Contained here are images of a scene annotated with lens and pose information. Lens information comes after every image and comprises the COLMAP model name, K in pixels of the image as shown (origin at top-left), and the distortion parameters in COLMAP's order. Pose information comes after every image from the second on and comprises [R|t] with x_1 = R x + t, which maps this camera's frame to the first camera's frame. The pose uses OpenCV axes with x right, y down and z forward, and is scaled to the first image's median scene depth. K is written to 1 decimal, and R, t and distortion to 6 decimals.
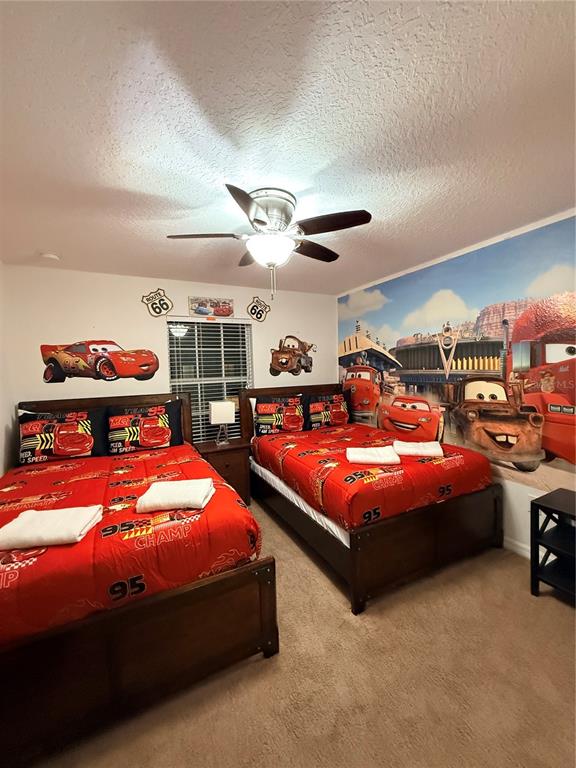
lens RADIAL K [[306.0, 0, 288.0], [0, 306.0, 384.0], [0, 0, 1]] dist [0.000909, 0.000115]
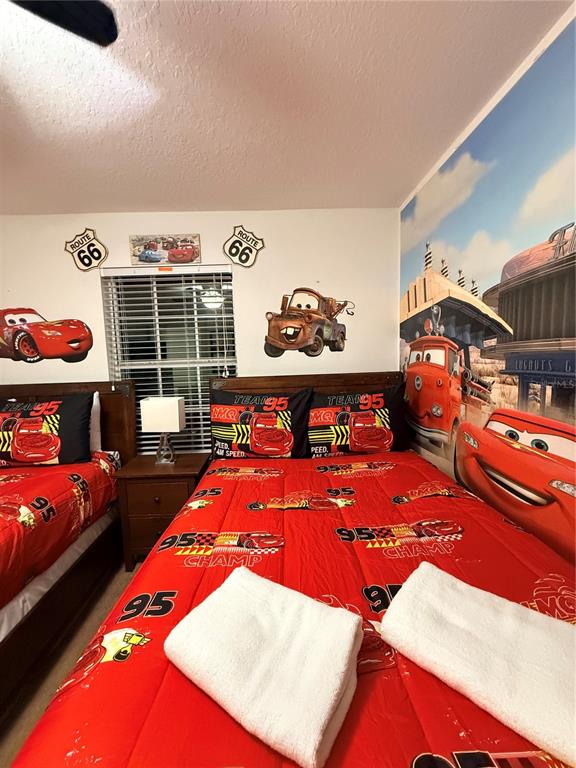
lens RADIAL K [[306.0, 0, 288.0], [0, 306.0, 384.0], [0, 0, 1]] dist [0.000909, 0.000115]
pose [[0.907510, 0.039603, -0.418158, 0.263872], [-0.014980, 0.997963, 0.062004, -0.012192], [0.419762, -0.050005, 0.906255, 0.504555]]
